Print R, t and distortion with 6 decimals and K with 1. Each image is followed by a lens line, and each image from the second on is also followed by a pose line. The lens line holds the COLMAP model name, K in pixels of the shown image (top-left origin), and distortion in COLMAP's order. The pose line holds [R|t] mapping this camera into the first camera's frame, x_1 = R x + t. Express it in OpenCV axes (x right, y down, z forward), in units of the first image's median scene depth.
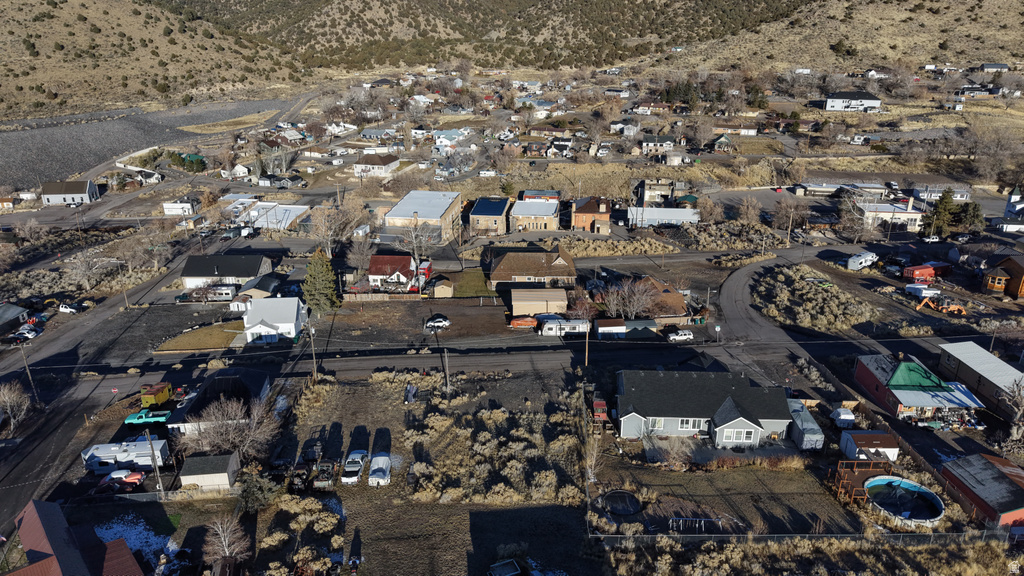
lens RADIAL K [[689.6, 0, 507.5], [0, 689.6, 289.7], [0, 0, 1]] dist [0.025873, -0.031326]
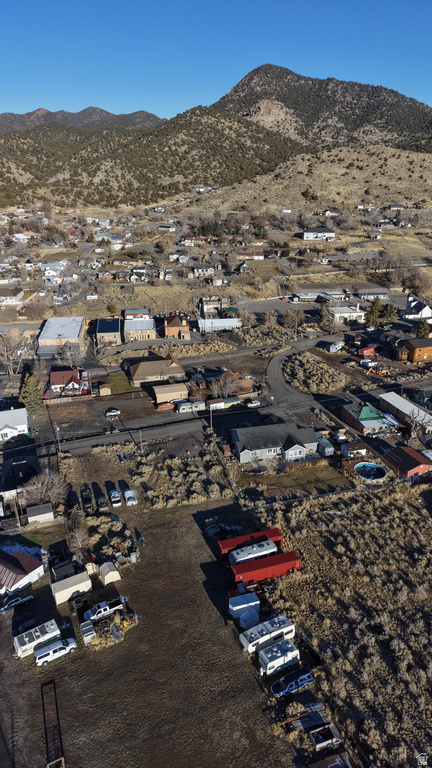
lens RADIAL K [[517.2, 0, 216.0], [0, 517.2, 384.0], [0, 0, 1]] dist [0.025873, -0.031326]
pose [[0.962678, -0.109440, 0.247536, -0.066194], [0.097357, 0.993404, 0.060578, -0.029165], [-0.252533, -0.034218, 0.966983, -0.109893]]
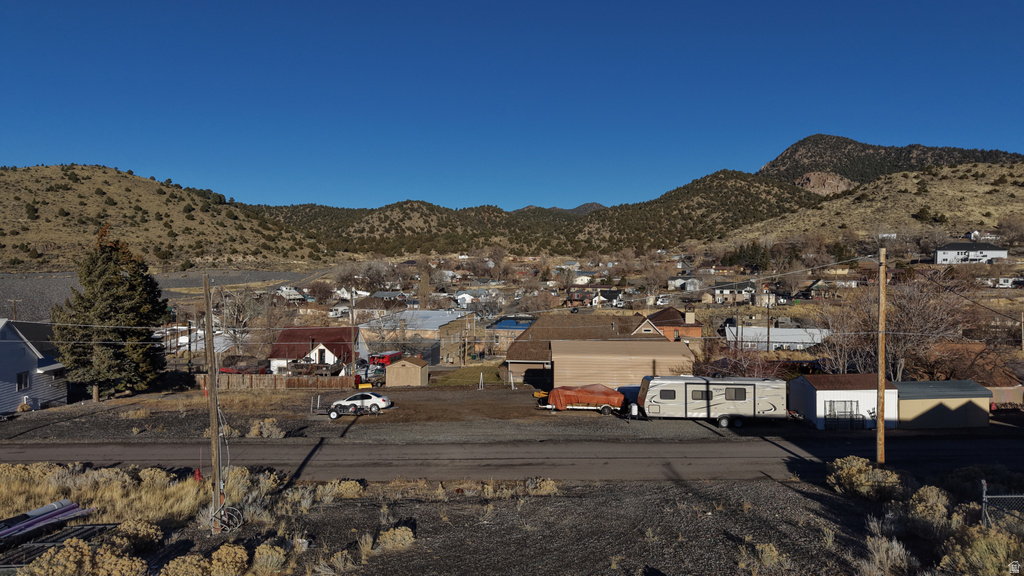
lens RADIAL K [[689.6, 0, 507.5], [0, 689.6, 289.7], [0, 0, 1]] dist [0.025873, -0.031326]
pose [[0.998590, 0.007364, -0.052577, 0.001431], [-0.023695, 0.948050, -0.317237, 0.042867], [0.047510, 0.318035, 0.946888, 0.249194]]
